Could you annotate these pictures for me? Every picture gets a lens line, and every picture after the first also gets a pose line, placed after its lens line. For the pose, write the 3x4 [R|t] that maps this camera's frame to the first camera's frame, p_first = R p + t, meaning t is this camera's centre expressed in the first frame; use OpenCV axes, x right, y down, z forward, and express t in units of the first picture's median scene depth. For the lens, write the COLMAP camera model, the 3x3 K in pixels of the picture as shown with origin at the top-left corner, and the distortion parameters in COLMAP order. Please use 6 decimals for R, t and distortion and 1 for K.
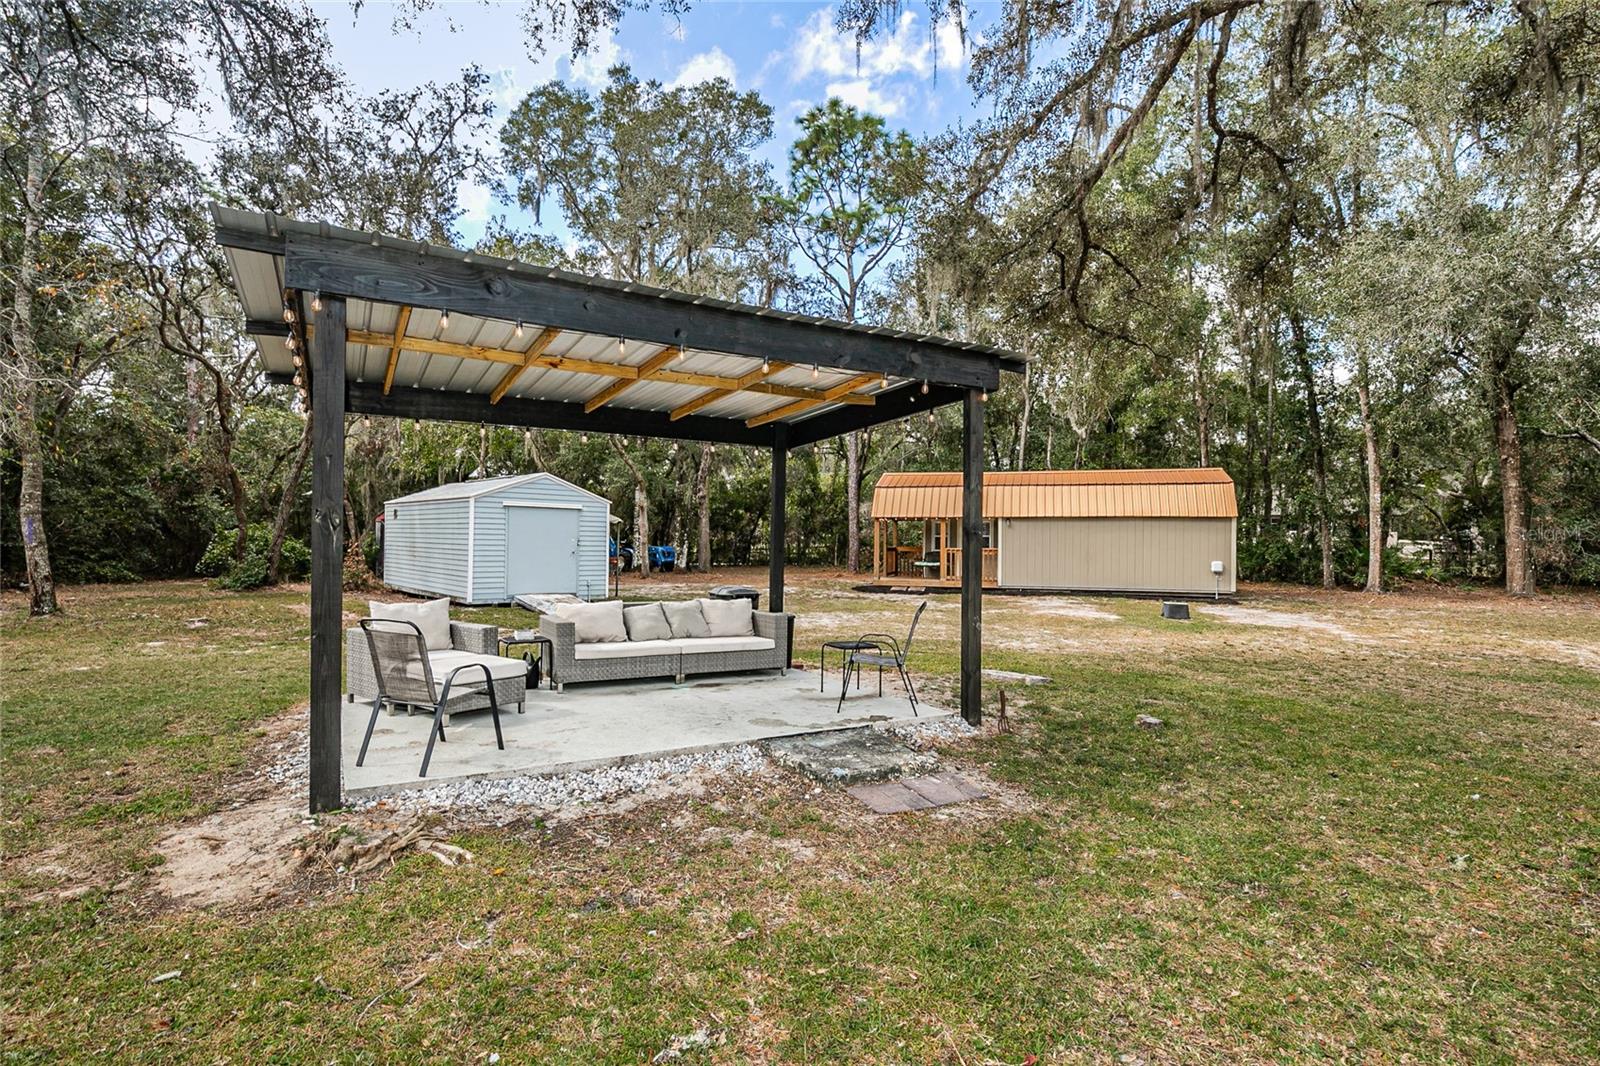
lens RADIAL K [[766.7, 0, 803.4], [0, 766.7, 538.4], [0, 0, 1]] dist [-0.033990, 0.007096]
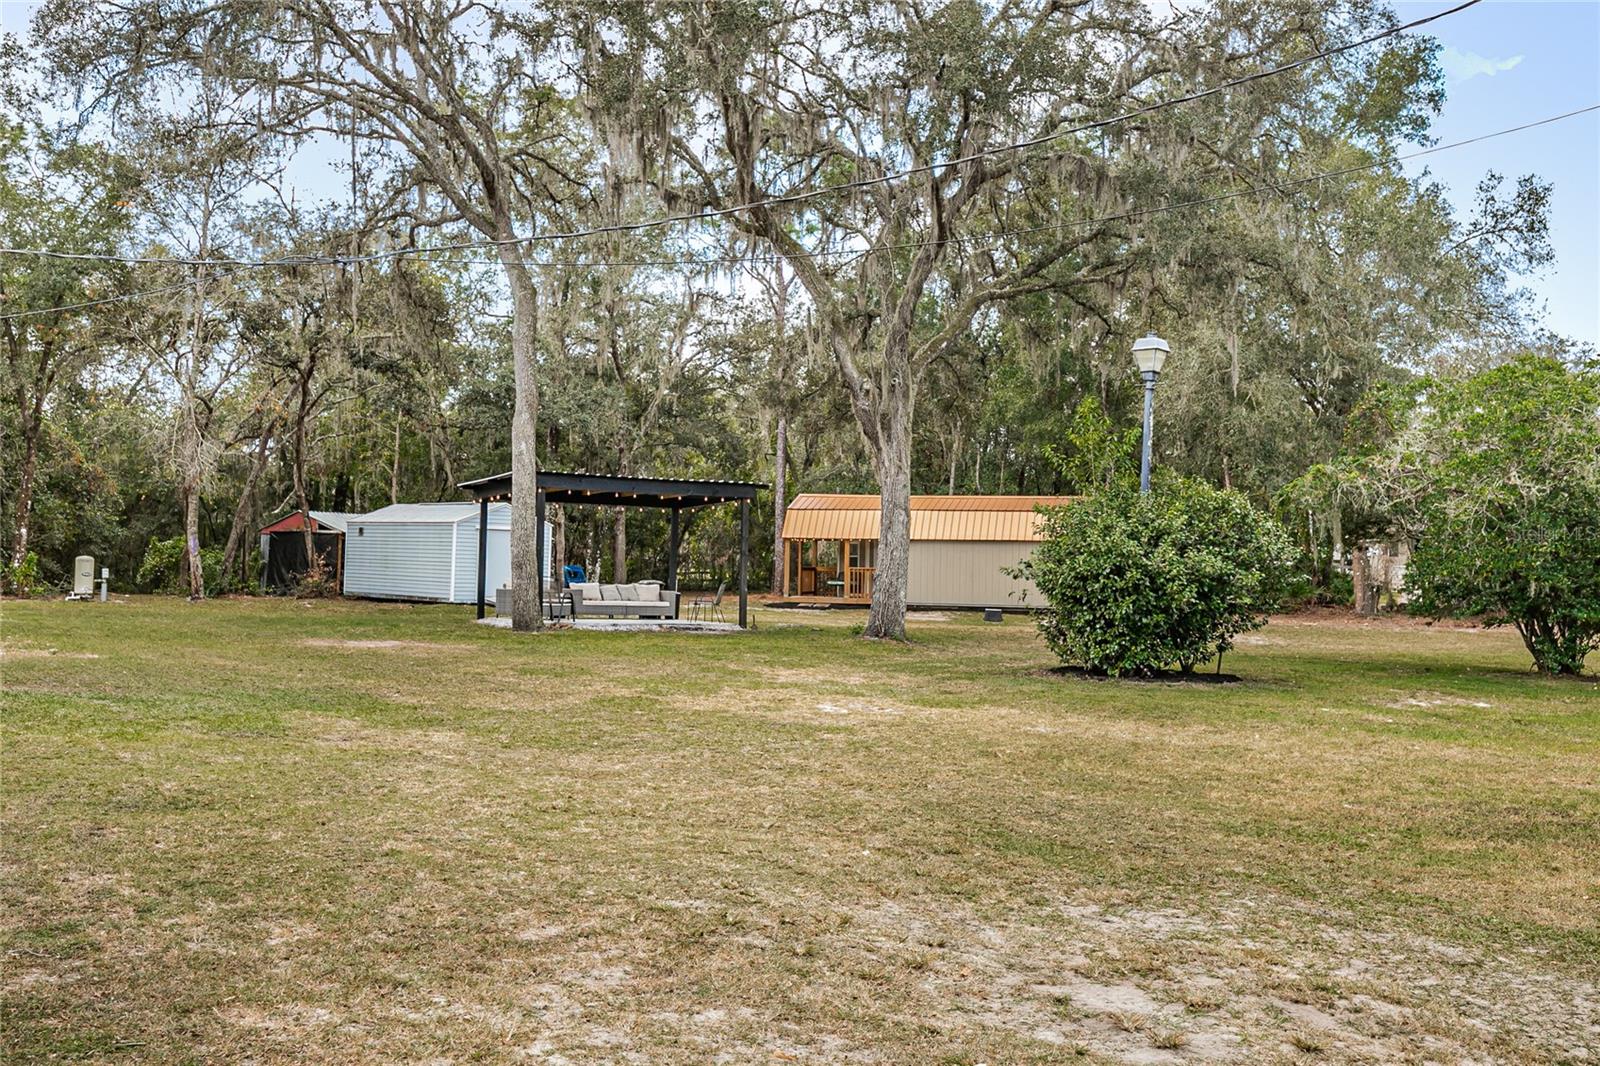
lens RADIAL K [[1568.4, 0, 799.1], [0, 1568.4, 533.7], [0, 0, 1]] dist [0.006075, 0.000000]
pose [[0.999927, 0.011937, 0.001673, 0.111271], [-0.011906, 0.999779, -0.017304, 0.004039], [-0.001879, 0.017283, 0.999849, -1.197443]]
